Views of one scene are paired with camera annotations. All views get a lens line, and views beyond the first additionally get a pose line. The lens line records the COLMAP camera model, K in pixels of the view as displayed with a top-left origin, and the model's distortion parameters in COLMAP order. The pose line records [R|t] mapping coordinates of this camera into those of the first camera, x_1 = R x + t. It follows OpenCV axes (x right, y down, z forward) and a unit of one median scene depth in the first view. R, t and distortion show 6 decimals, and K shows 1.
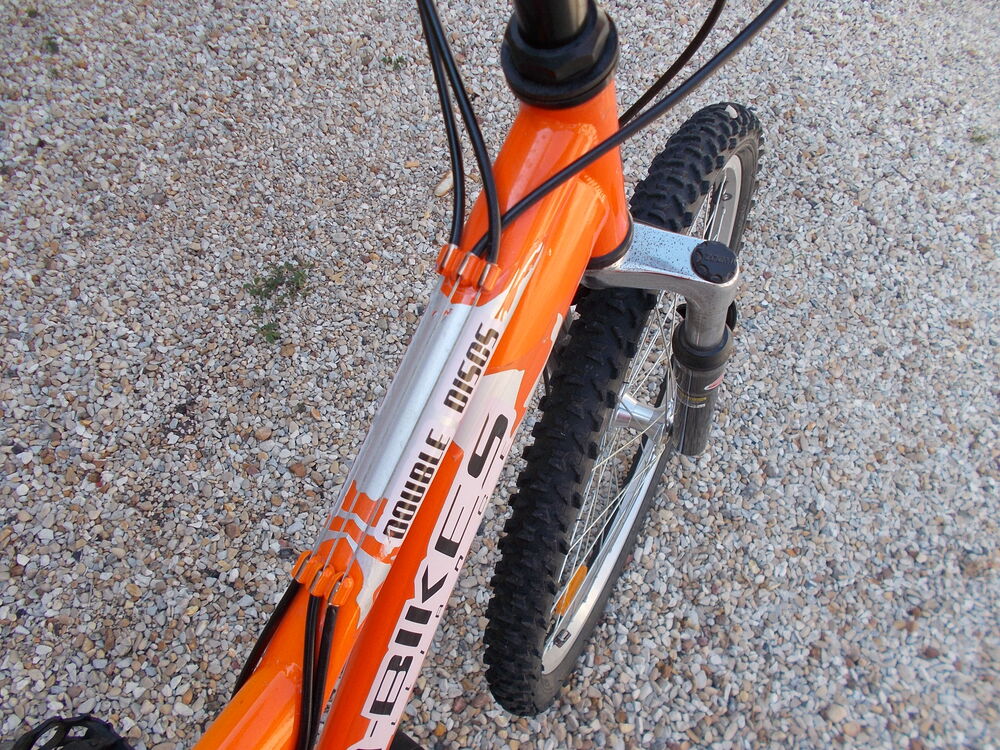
lens RADIAL K [[789.6, 0, 495.9], [0, 789.6, 367.9], [0, 0, 1]] dist [0.031167, -0.026125]
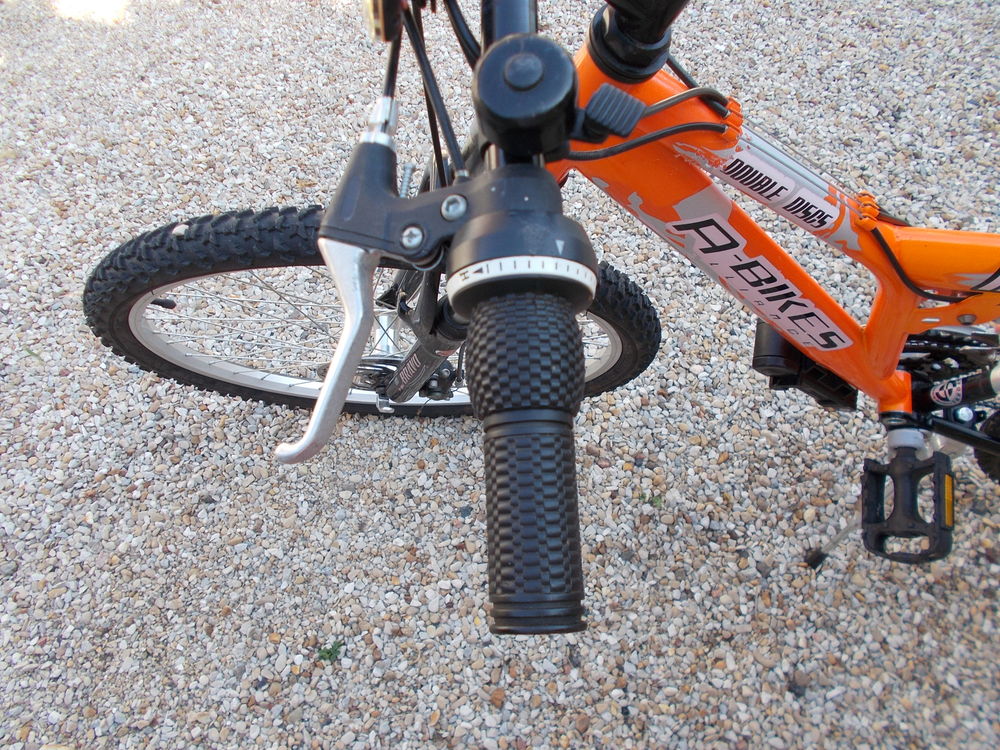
lens RADIAL K [[789.6, 0, 491.7], [0, 789.6, 371.4], [0, 0, 1]] dist [0.031167, -0.026125]
pose [[-0.432354, -0.849099, 0.303481, -0.206661], [0.753560, -0.155409, 0.638745, -0.441533], [-0.495194, 0.504855, 0.707039, 0.125596]]
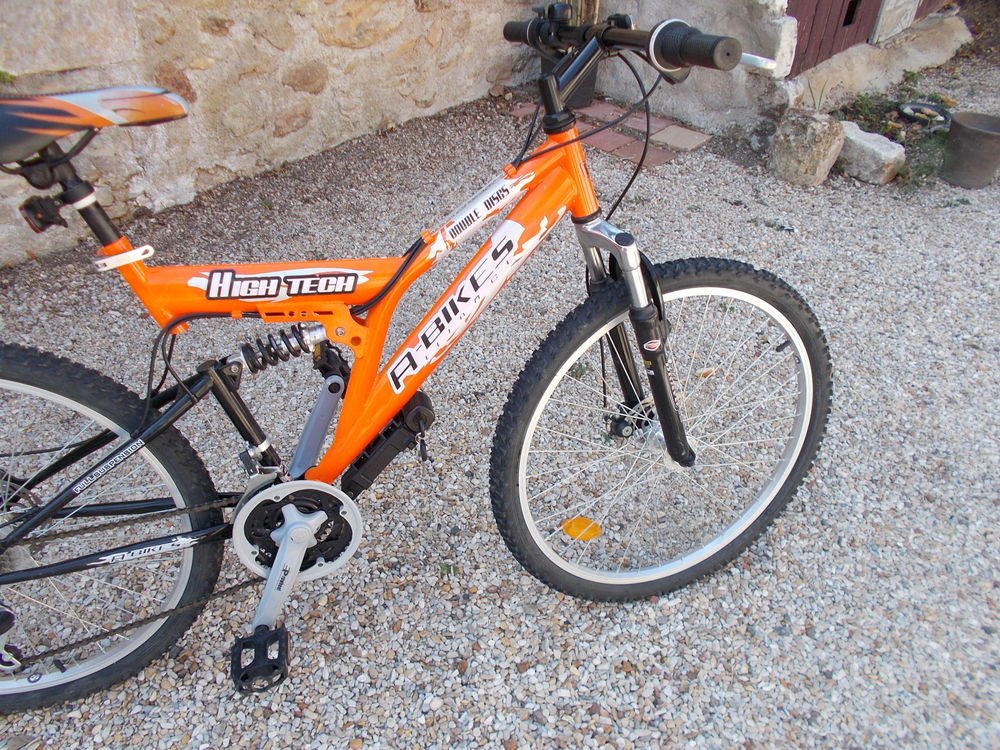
lens RADIAL K [[789.6, 0, 496.4], [0, 789.6, 371.2], [0, 0, 1]] dist [0.031167, -0.026125]
pose [[0.735163, 0.336694, -0.588364, 0.648258], [-0.554888, 0.797456, -0.236987, 0.411851], [0.389403, 0.500700, 0.773088, -0.335485]]
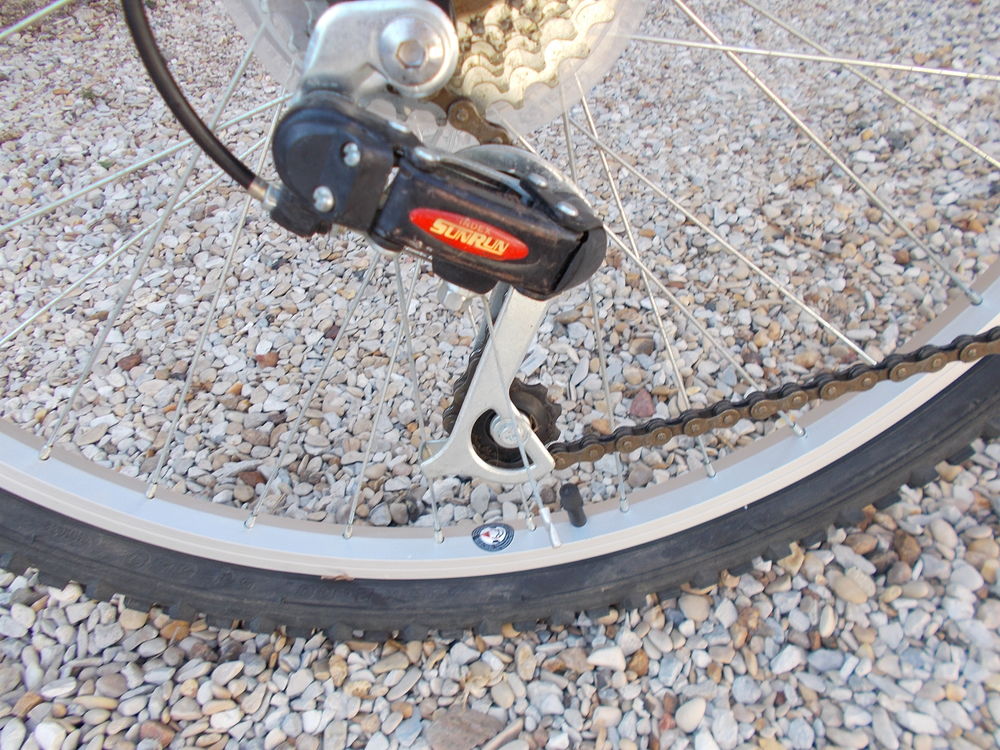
lens RADIAL K [[789.6, 0, 488.9], [0, 789.6, 356.7], [0, 0, 1]] dist [0.031167, -0.026125]
pose [[0.626222, 0.391763, -0.674069, -0.176763], [-0.599890, 0.794345, -0.095642, 0.843139], [0.497974, 0.464260, 0.732451, 0.222001]]
